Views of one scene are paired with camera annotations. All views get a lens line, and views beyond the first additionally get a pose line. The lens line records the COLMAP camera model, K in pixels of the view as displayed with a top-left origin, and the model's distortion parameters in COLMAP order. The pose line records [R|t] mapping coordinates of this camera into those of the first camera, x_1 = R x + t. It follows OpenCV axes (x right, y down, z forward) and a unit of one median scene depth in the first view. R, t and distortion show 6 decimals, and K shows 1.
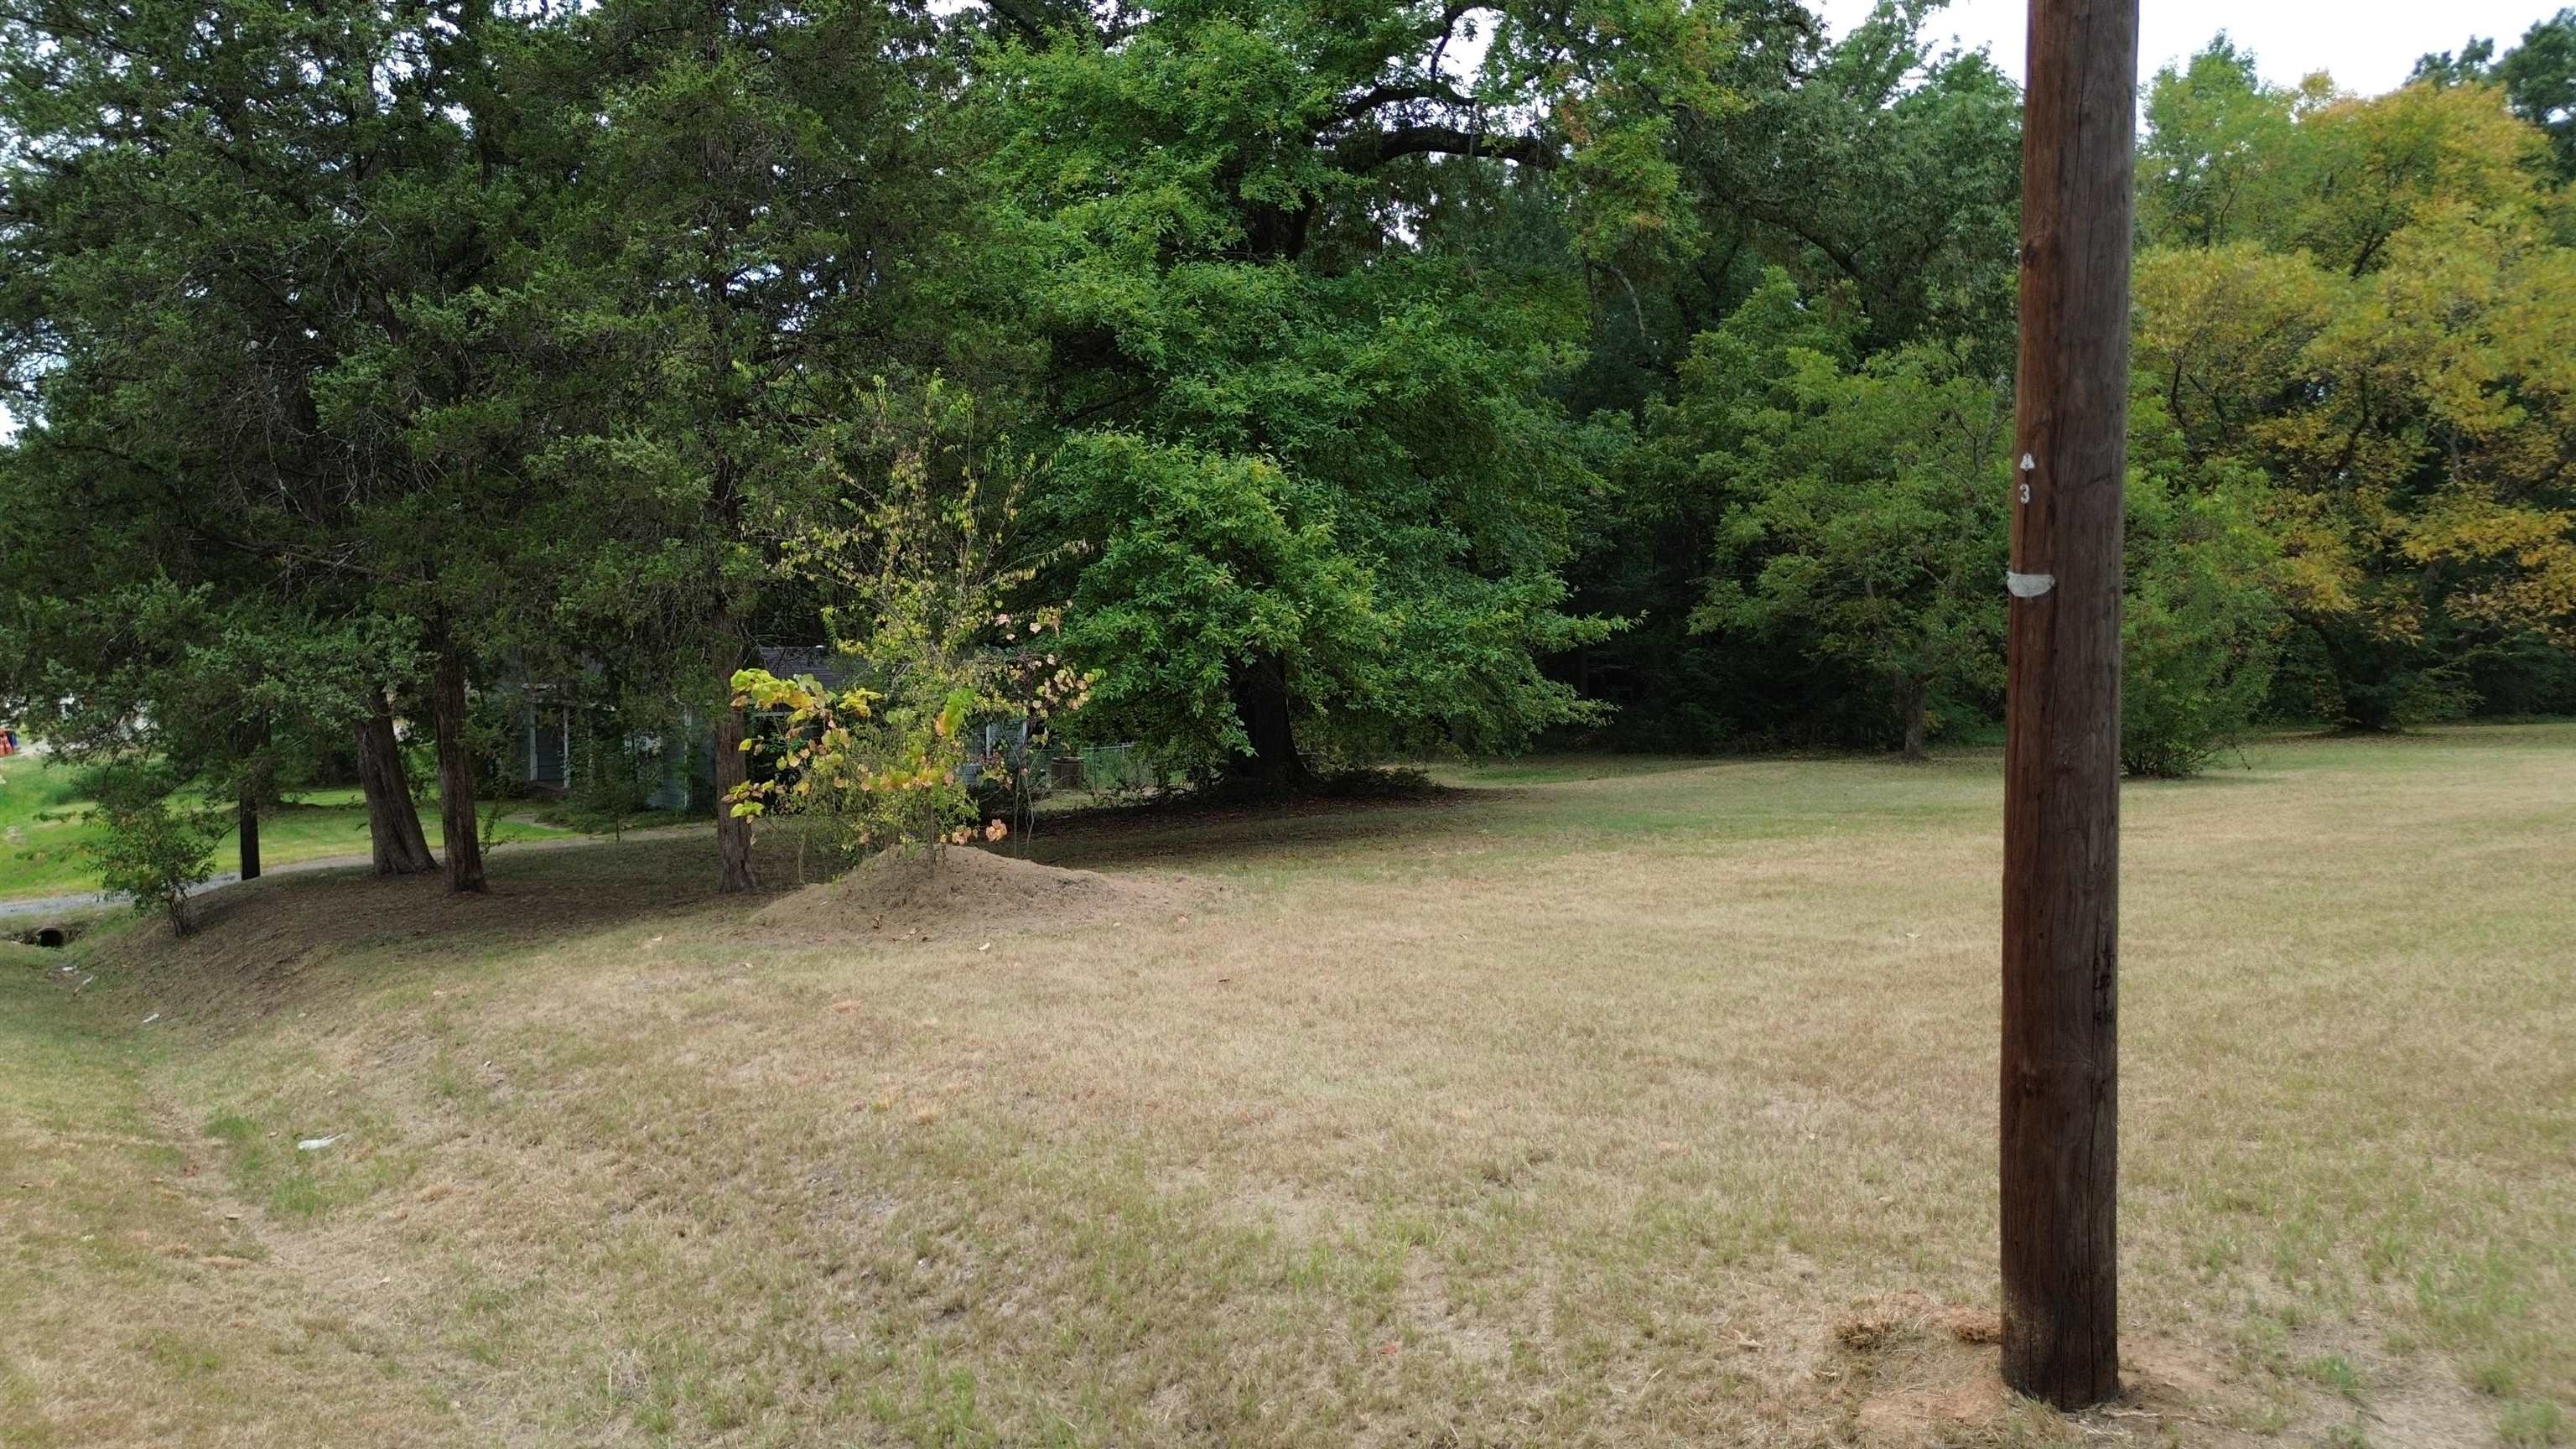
lens RADIAL K [[1830.4, 0, 1297.8], [0, 1830.4, 717.4], [0, 0, 1]] dist [0.065210, -0.061426]
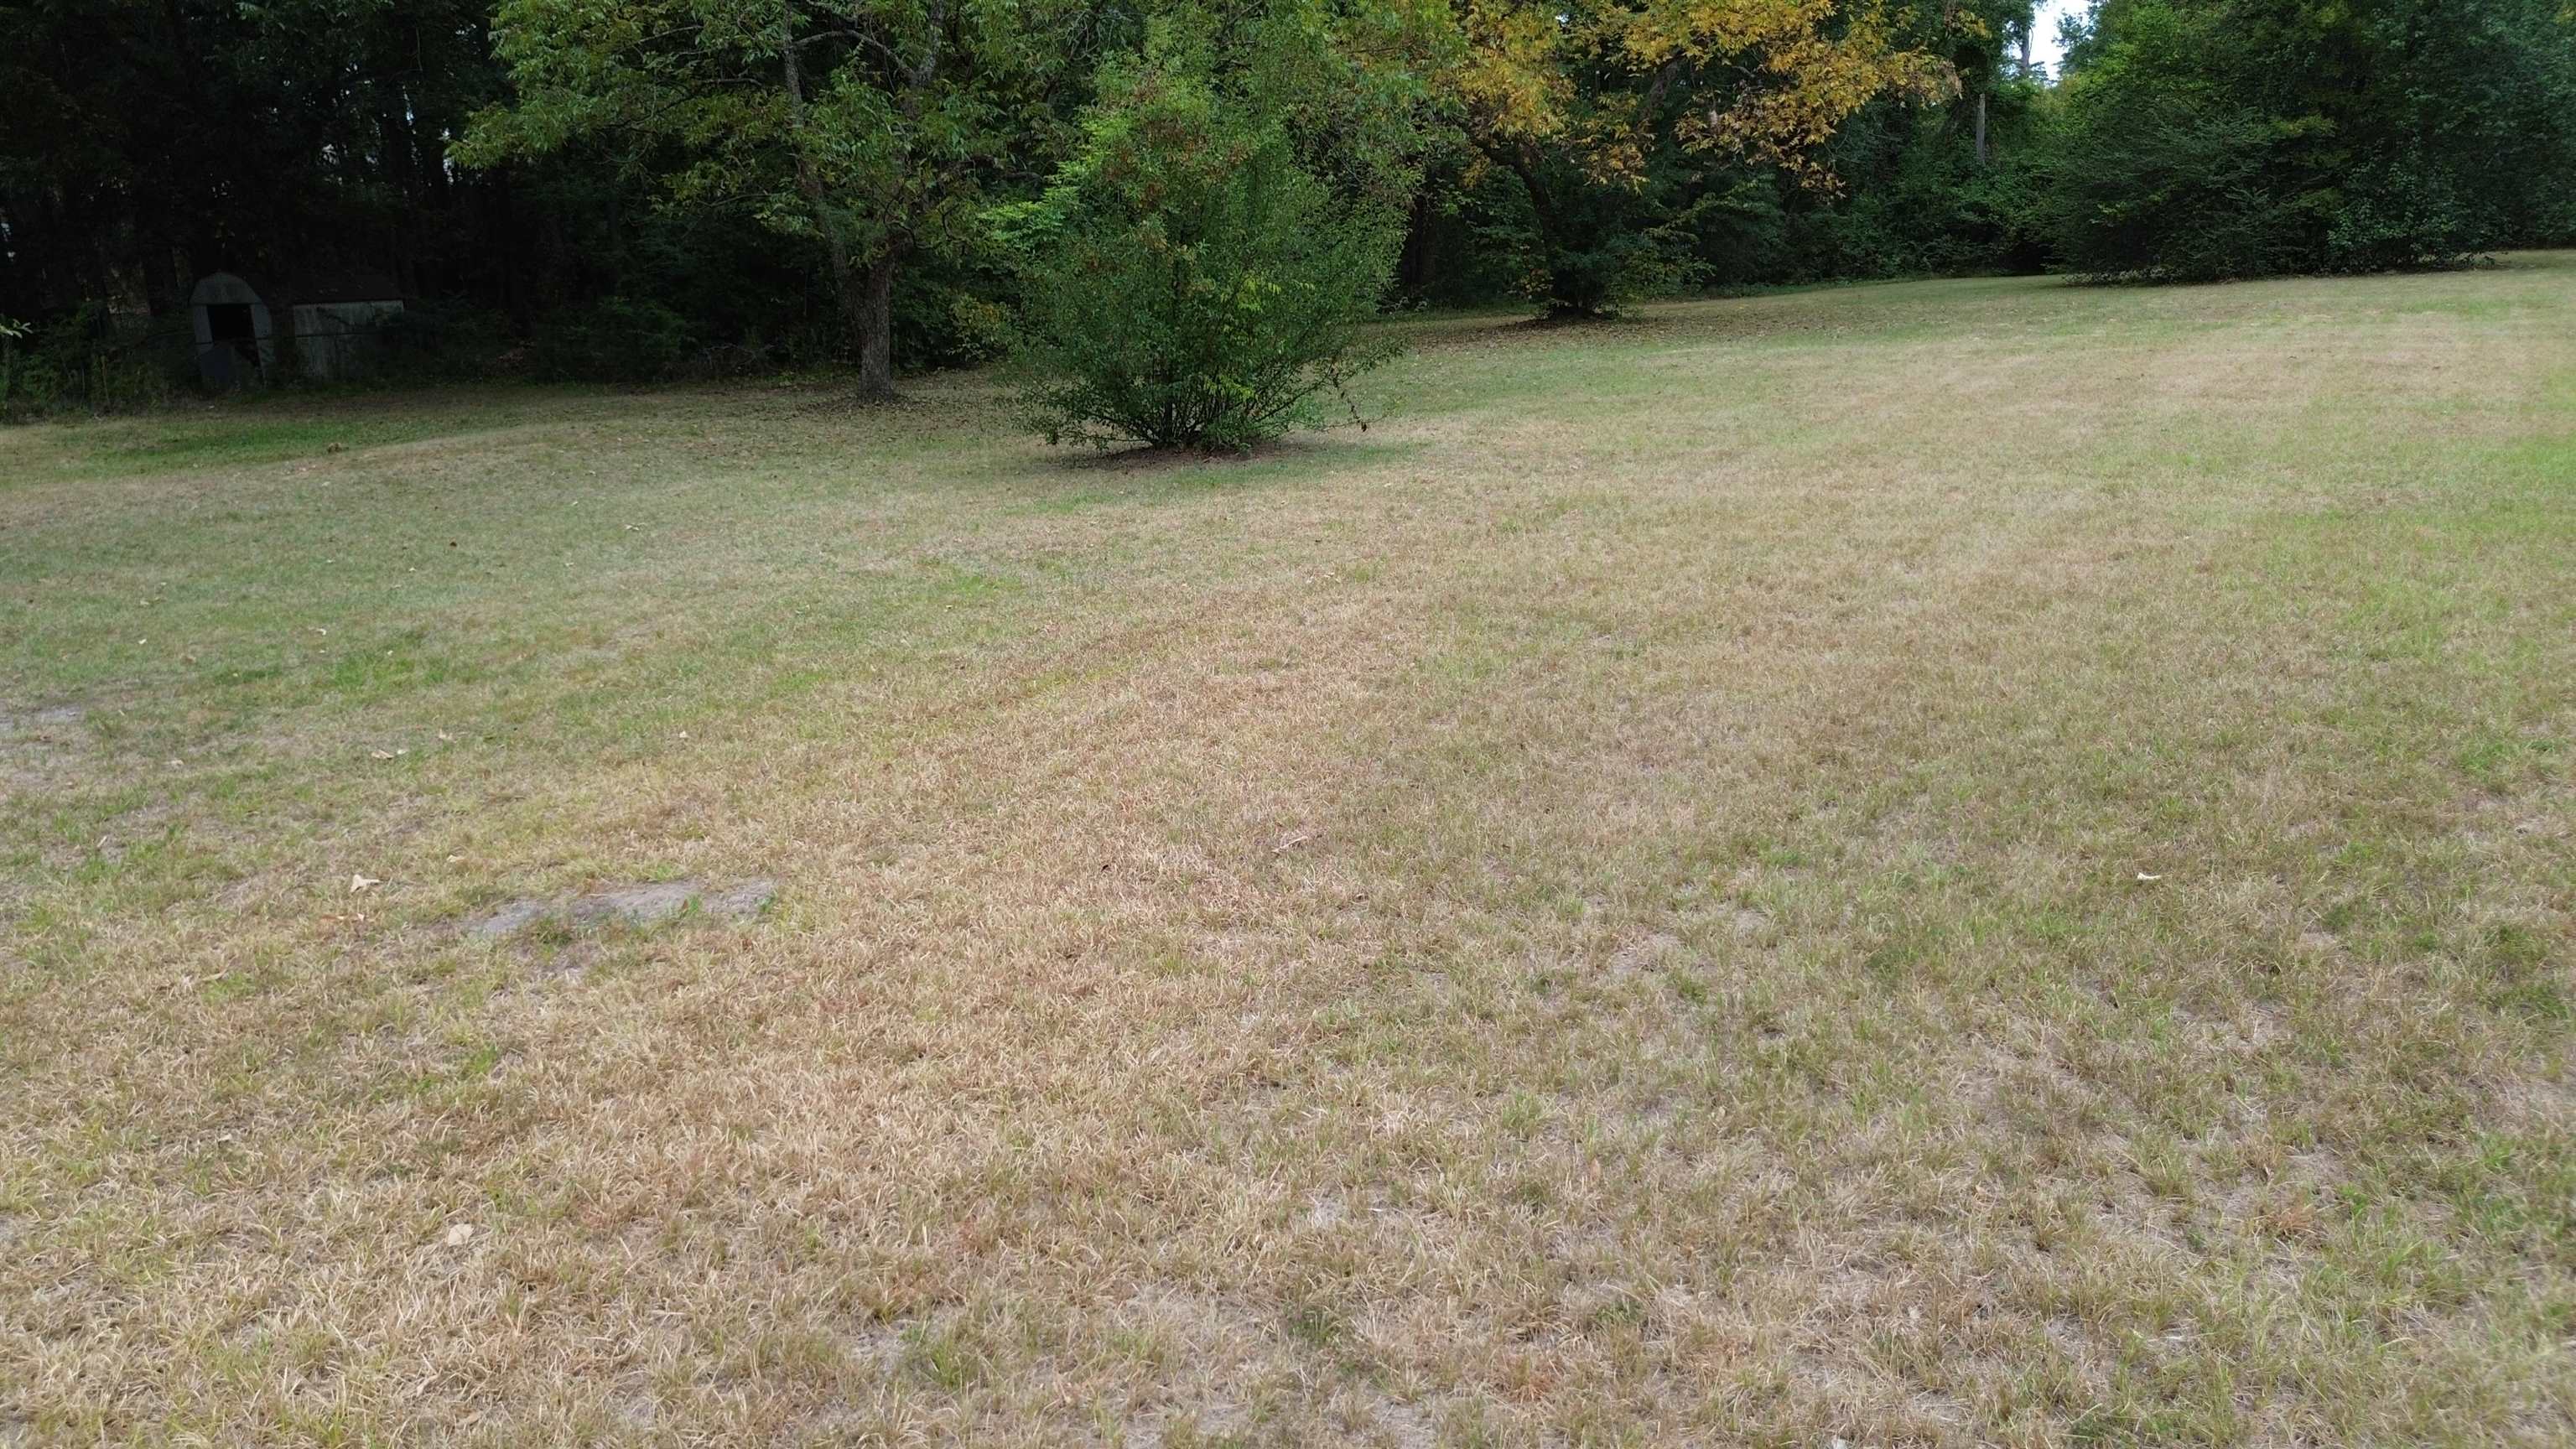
lens RADIAL K [[1830.4, 0, 1307.2], [0, 1830.4, 723.4], [0, 0, 1]] dist [0.065210, -0.061426]
pose [[0.929350, -0.105494, 0.353807, 0.267807], [0.023540, 0.973289, 0.228373, -0.006724], [-0.368448, -0.203910, 0.907010, 0.459852]]
